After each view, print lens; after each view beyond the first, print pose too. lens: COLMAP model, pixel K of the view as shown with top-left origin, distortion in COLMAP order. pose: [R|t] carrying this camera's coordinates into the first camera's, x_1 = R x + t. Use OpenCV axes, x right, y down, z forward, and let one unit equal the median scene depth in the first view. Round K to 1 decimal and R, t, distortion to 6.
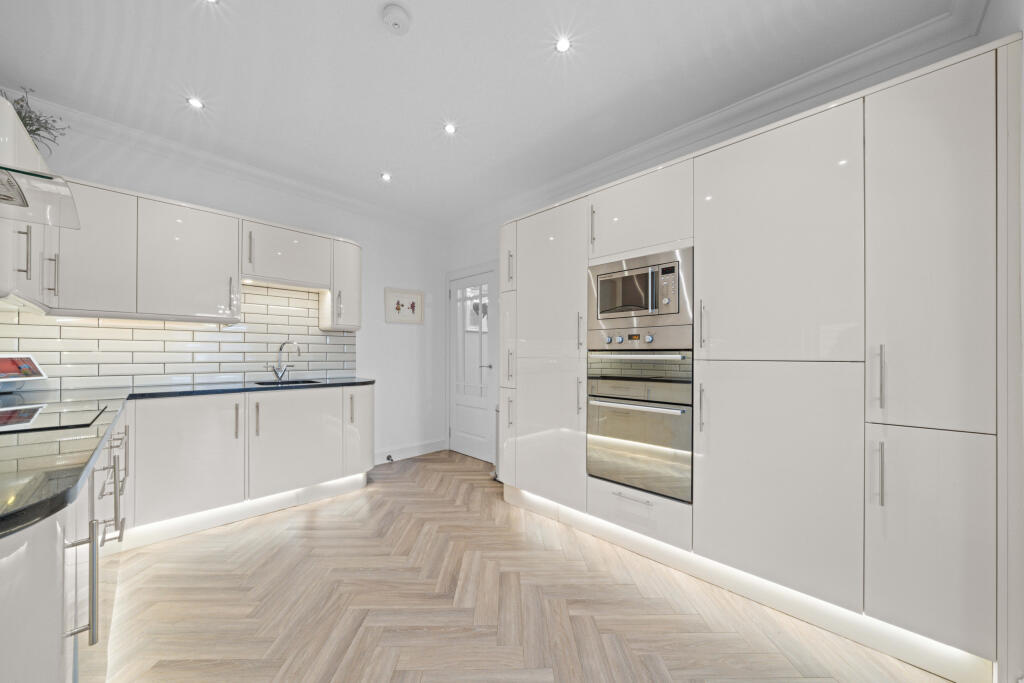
lens RADIAL K [[353.6, 0, 510.8], [0, 353.6, 346.2], [0, 0, 1]] dist [-0.001751, -0.000040]
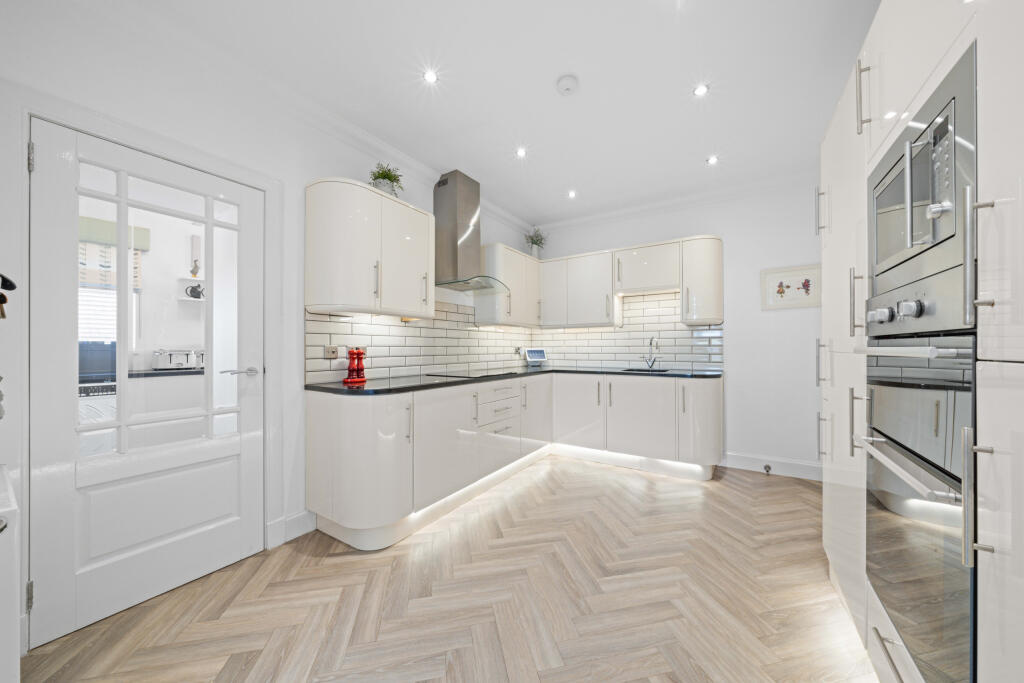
lens RADIAL K [[351.9, 0, 518.9], [0, 351.9, 344.9], [0, 0, 1]] dist [-0.000201, -0.000001]
pose [[0.216582, -0.011052, -0.976202, 0.558721], [0.025414, 0.999661, -0.005679, 0.010488], [0.975934, -0.023579, 0.216789, 0.360240]]
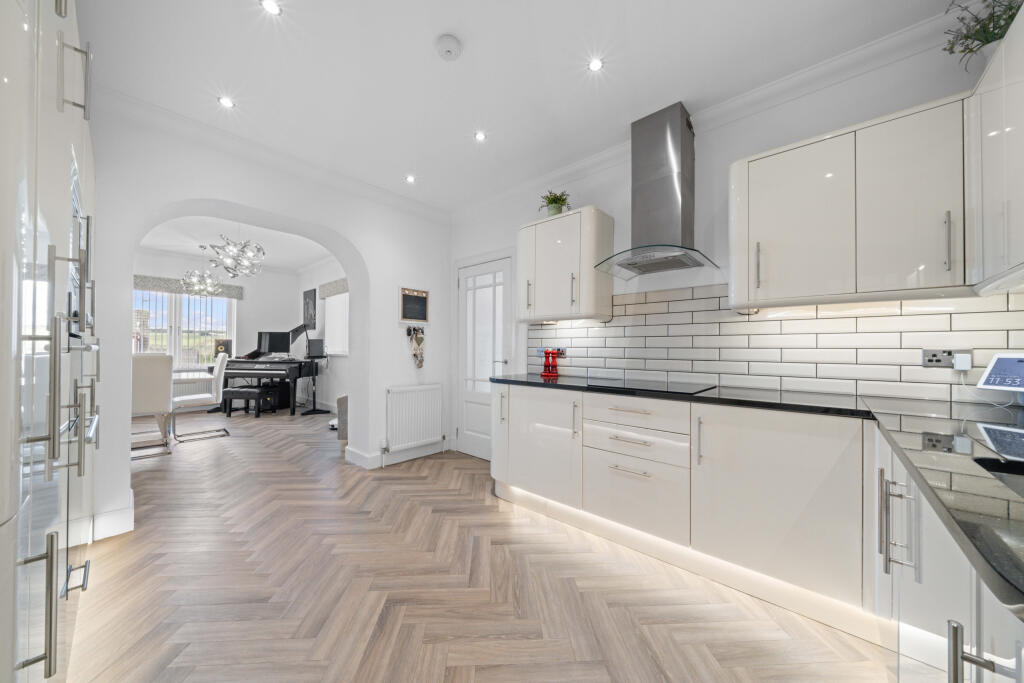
lens RADIAL K [[353.6, 0, 510.8], [0, 353.6, 346.2], [0, 0, 1]] dist [-0.001751, -0.000040]
pose [[-0.998982, -0.011275, -0.043673, -0.306015], [-0.009862, 0.999425, -0.032435, 0.034222], [0.044014, -0.031972, -0.998519, 1.357723]]
